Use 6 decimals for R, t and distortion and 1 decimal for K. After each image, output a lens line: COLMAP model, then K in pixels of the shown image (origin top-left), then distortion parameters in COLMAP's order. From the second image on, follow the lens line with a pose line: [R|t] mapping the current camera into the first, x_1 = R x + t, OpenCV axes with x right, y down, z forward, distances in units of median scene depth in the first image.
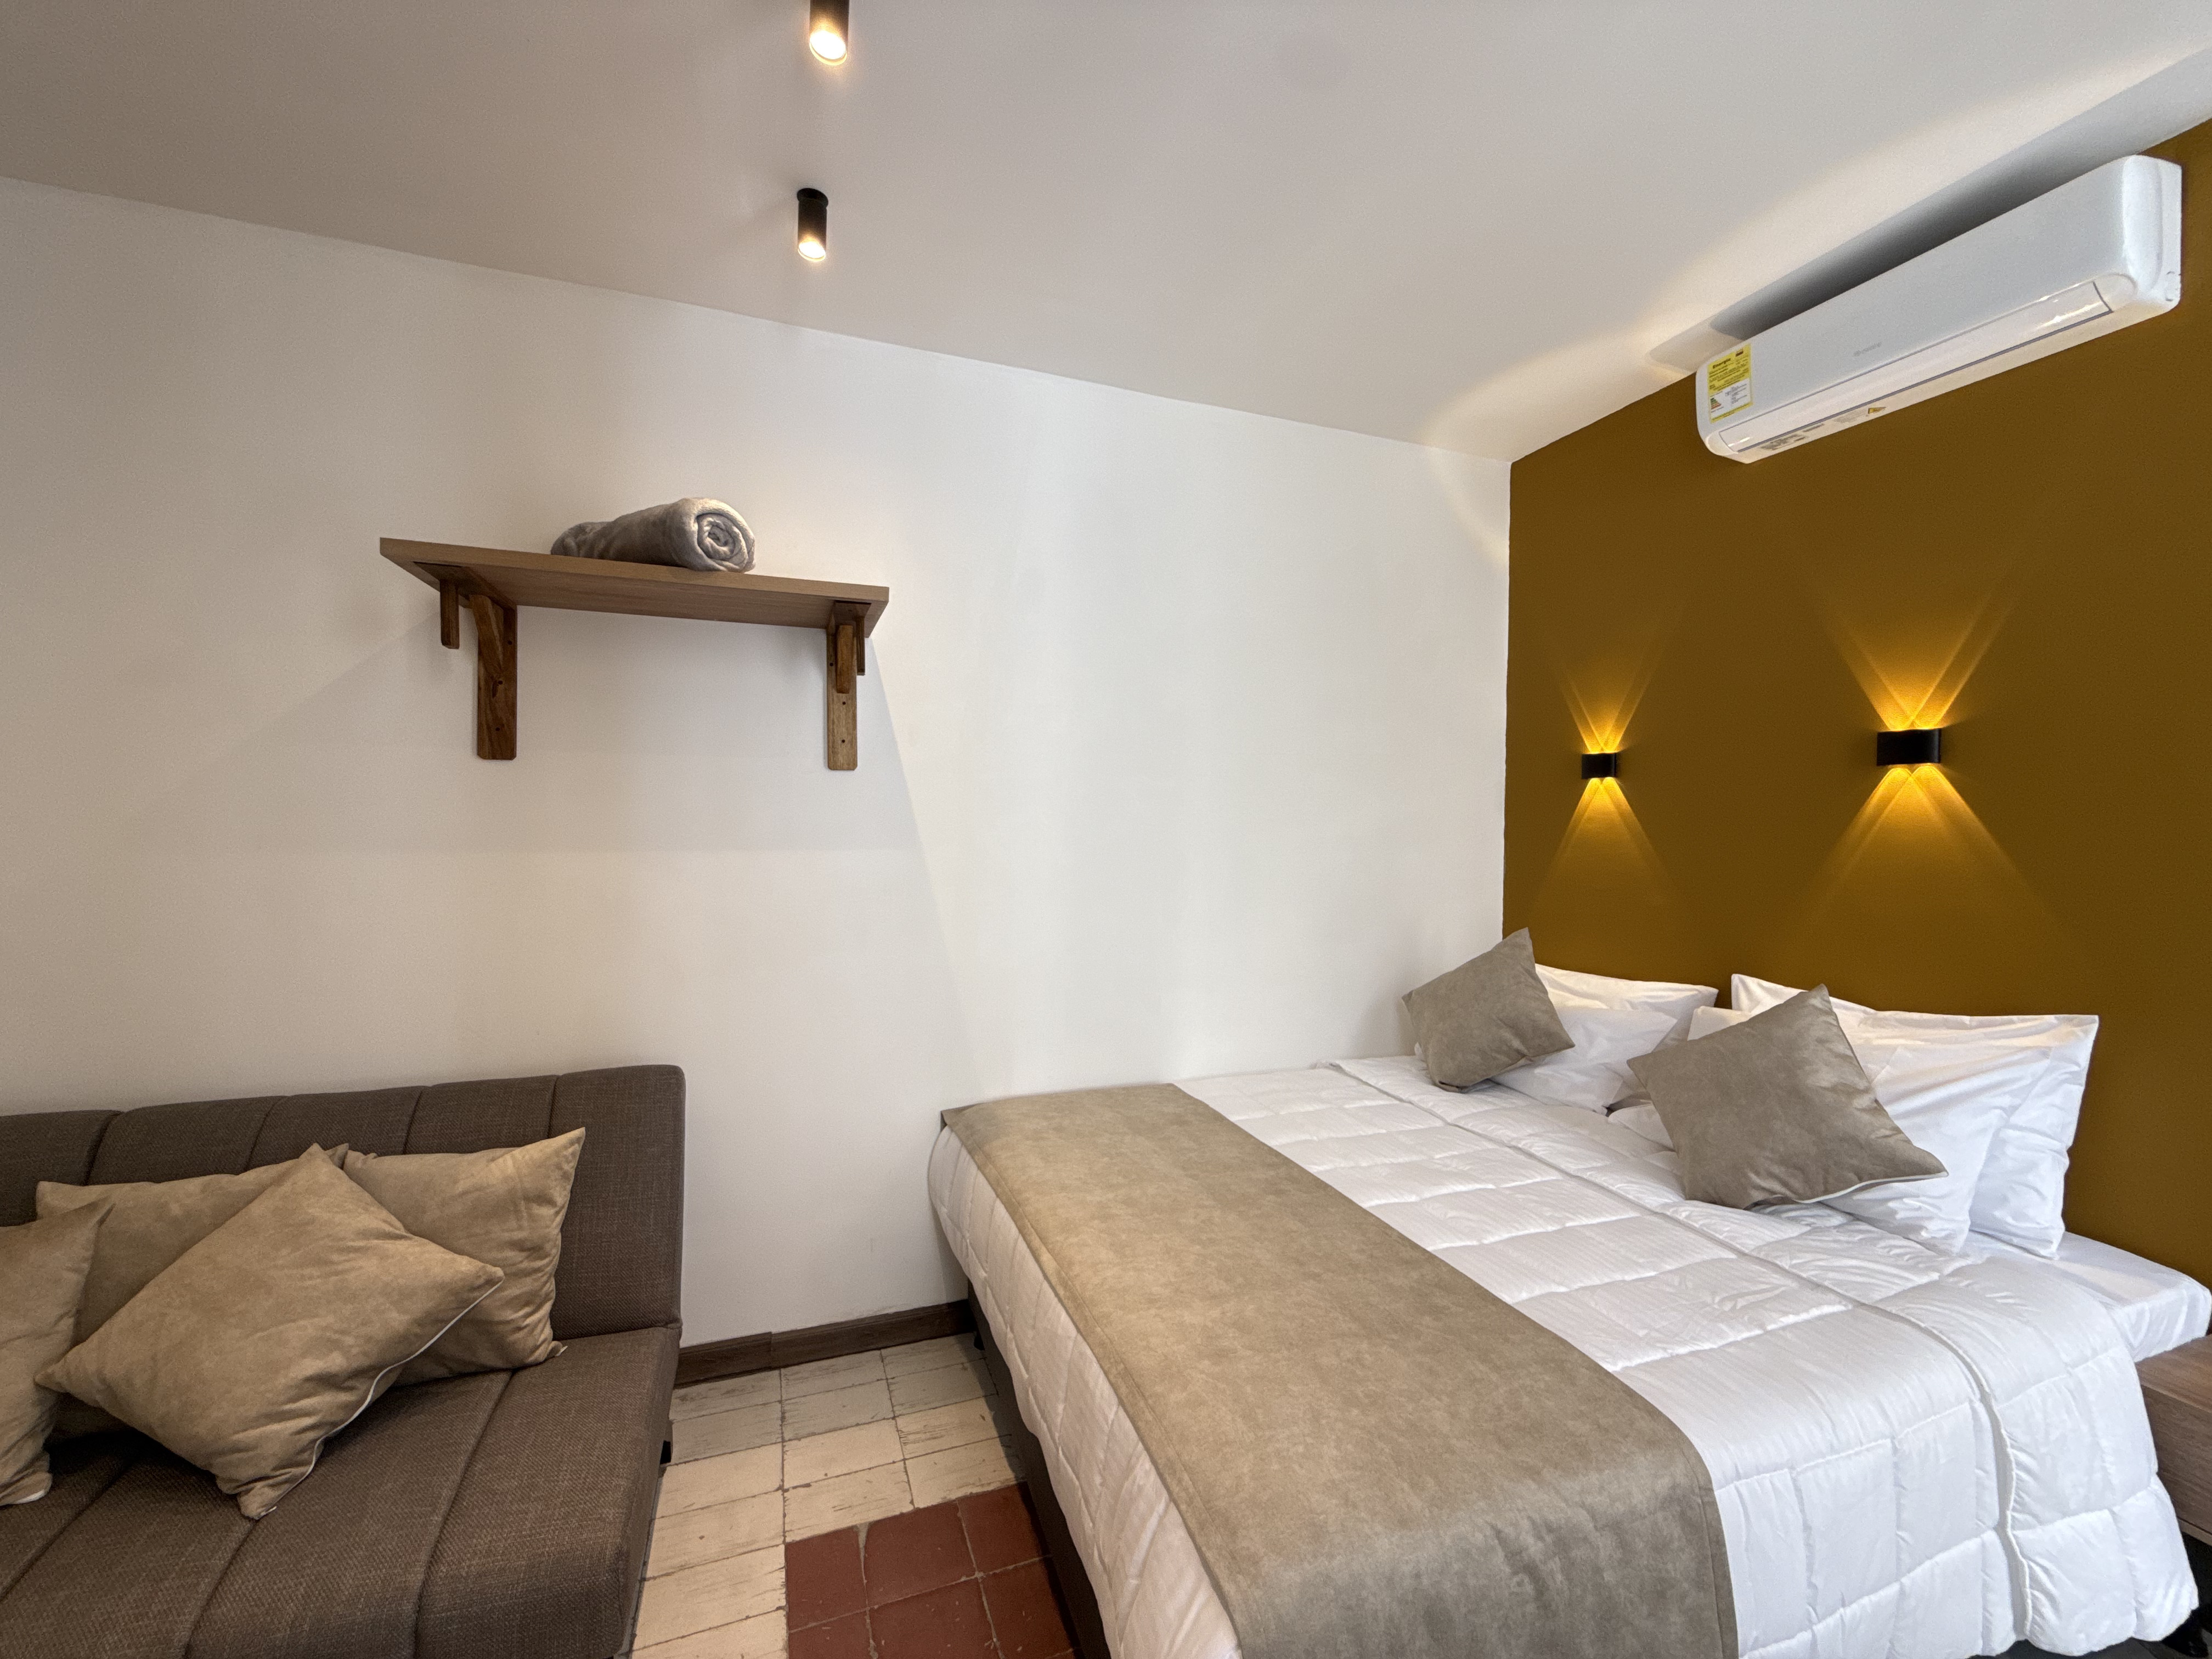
lens RADIAL K [[884.5, 0, 1099.7], [0, 884.5, 826.4], [0, 0, 1]] dist [-0.000039, 0.000145]
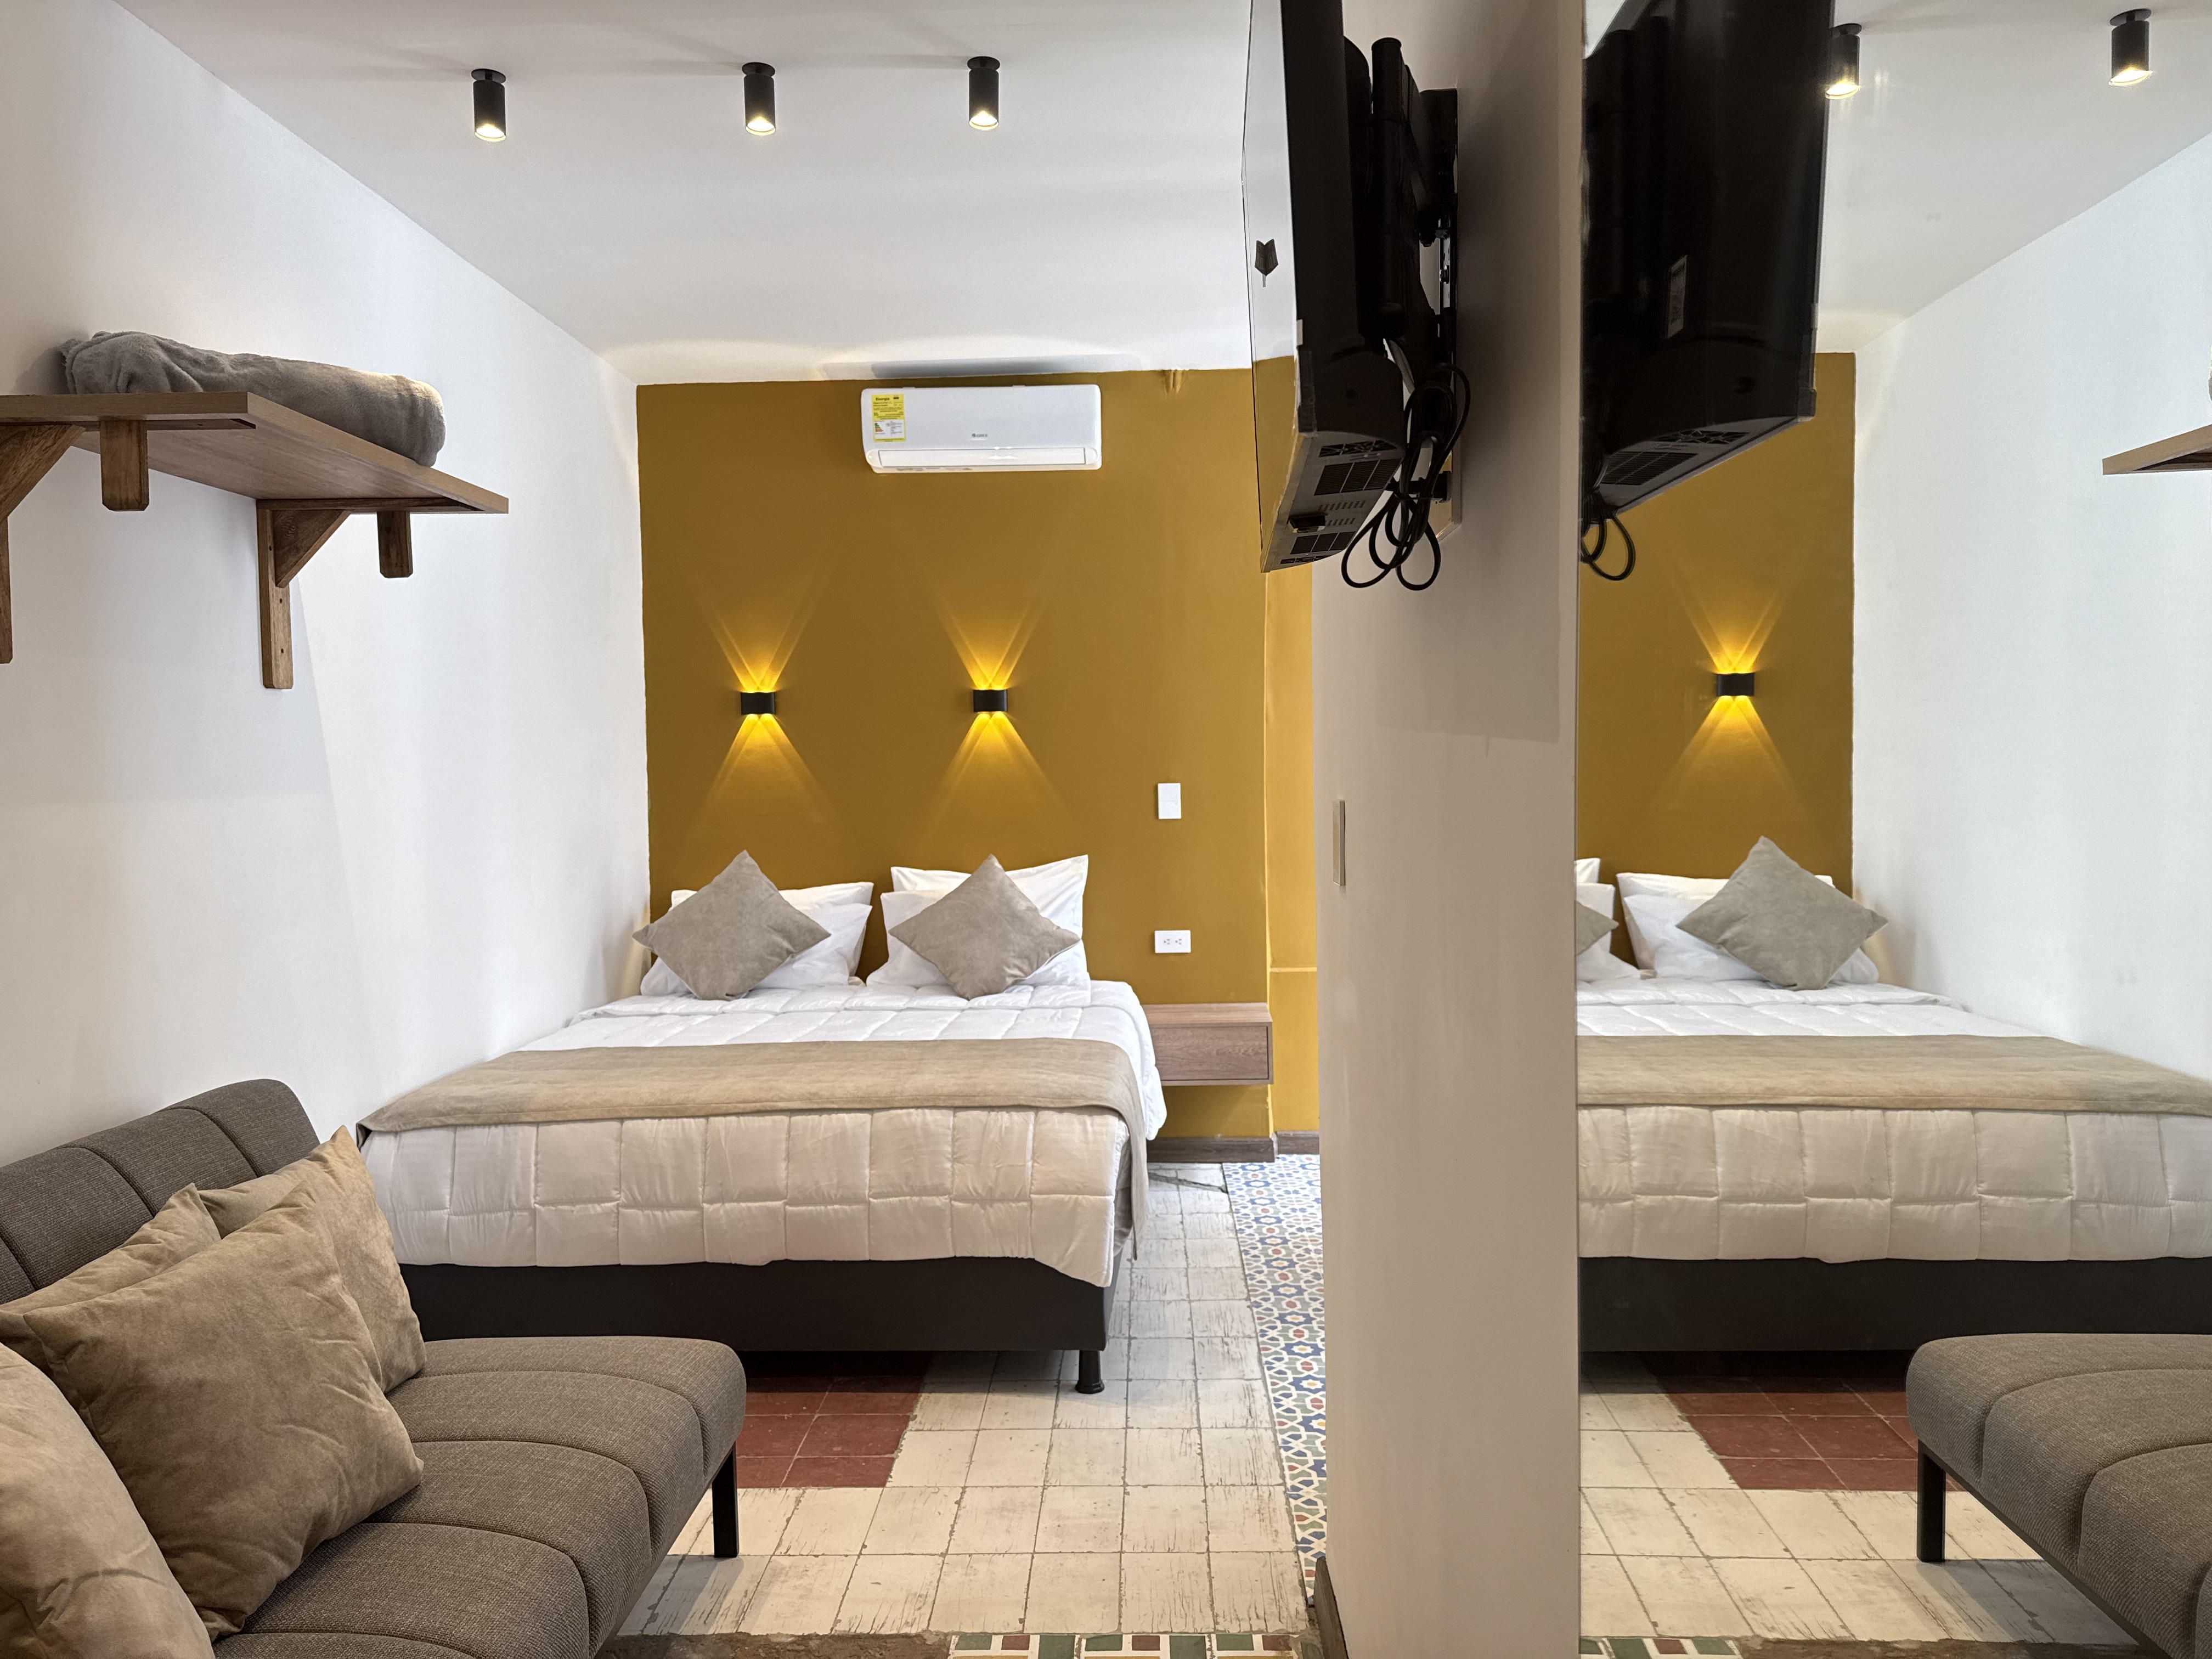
lens RADIAL K [[1580.4, 0, 1116.2], [0, 1580.4, 827.4], [0, 0, 1]] dist [0.129046, -0.141413]
pose [[0.366905, -0.051816, 0.928814, -1.339200], [0.025112, 0.998635, 0.045791, 0.007986], [-0.929919, 0.006523, 0.367705, -0.176465]]
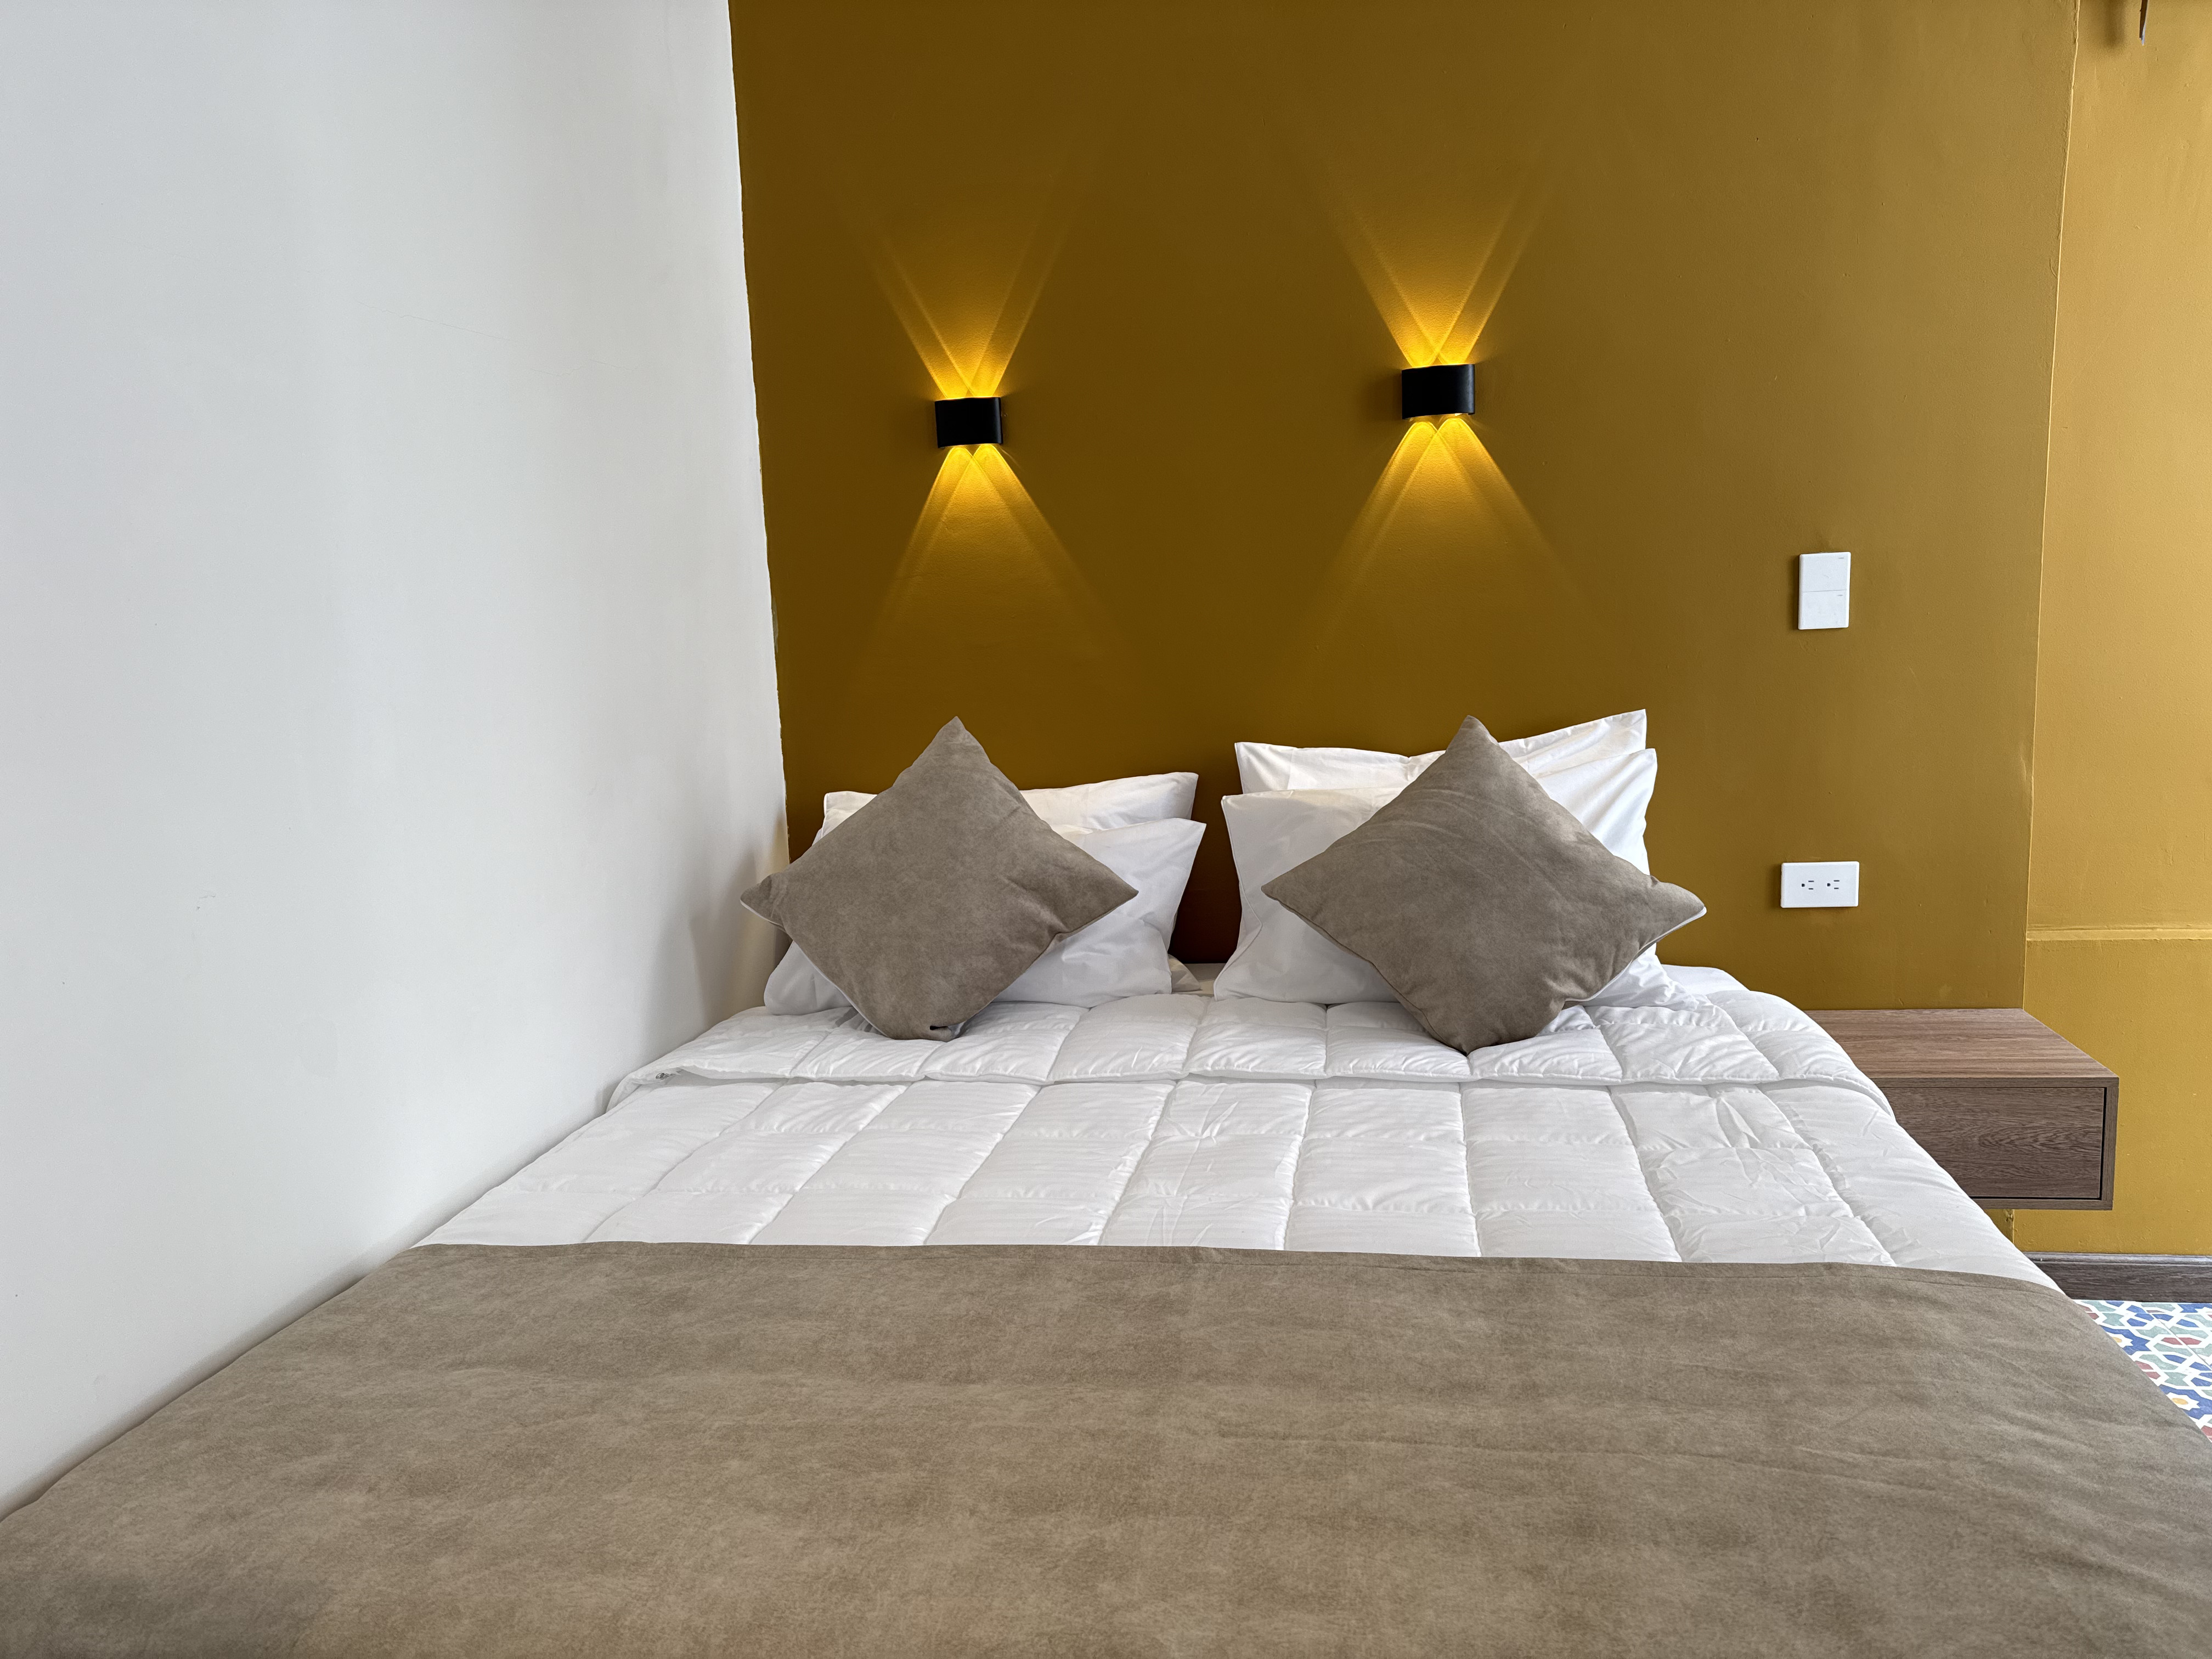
lens RADIAL K [[1525.2, 0, 1095.8], [0, 1525.2, 860.4], [0, 0, 1]] dist [0.112463, -0.175471]
pose [[0.483163, -0.172920, 0.858284, -0.336694], [0.054656, 0.984347, 0.167550, 0.054876], [-0.873823, -0.034044, 0.485052, 0.528110]]
